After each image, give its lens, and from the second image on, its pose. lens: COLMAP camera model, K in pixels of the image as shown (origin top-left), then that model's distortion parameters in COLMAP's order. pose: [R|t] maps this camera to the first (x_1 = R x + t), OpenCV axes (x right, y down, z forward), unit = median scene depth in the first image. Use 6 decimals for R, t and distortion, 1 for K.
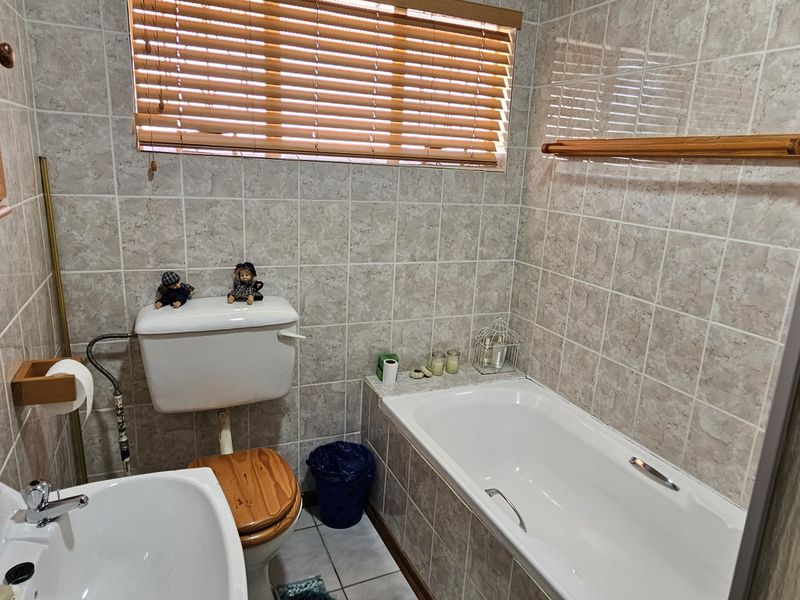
lens RADIAL K [[537.7, 0, 399.0], [0, 537.7, 299.2], [0, 0, 1]] dist [0.001242, 0.003214]
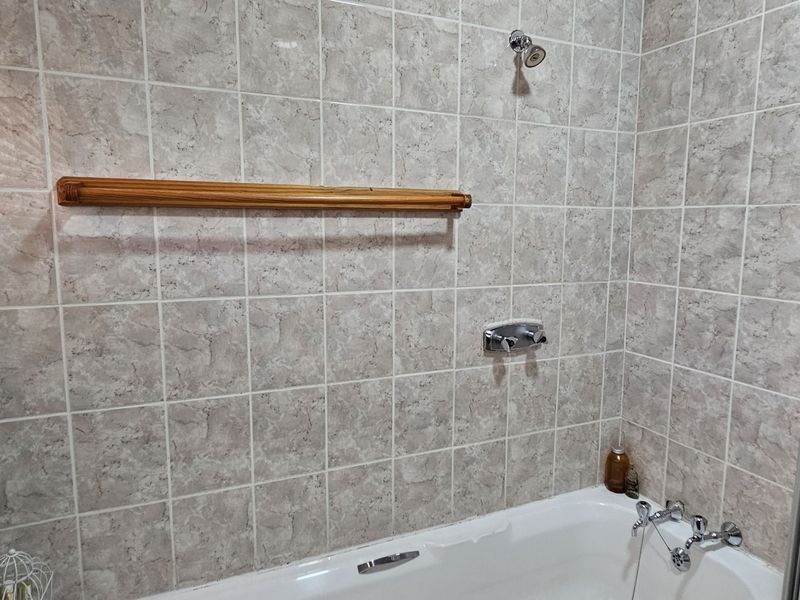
lens RADIAL K [[537.7, 0, 399.4], [0, 537.7, 302.8], [0, 0, 1]] dist [0.001242, 0.003214]
pose [[-0.003359, -0.182150, 0.983265, -0.330318], [0.245937, 0.952919, 0.177368, -0.241194], [-0.969280, 0.242417, 0.041597, 0.873770]]
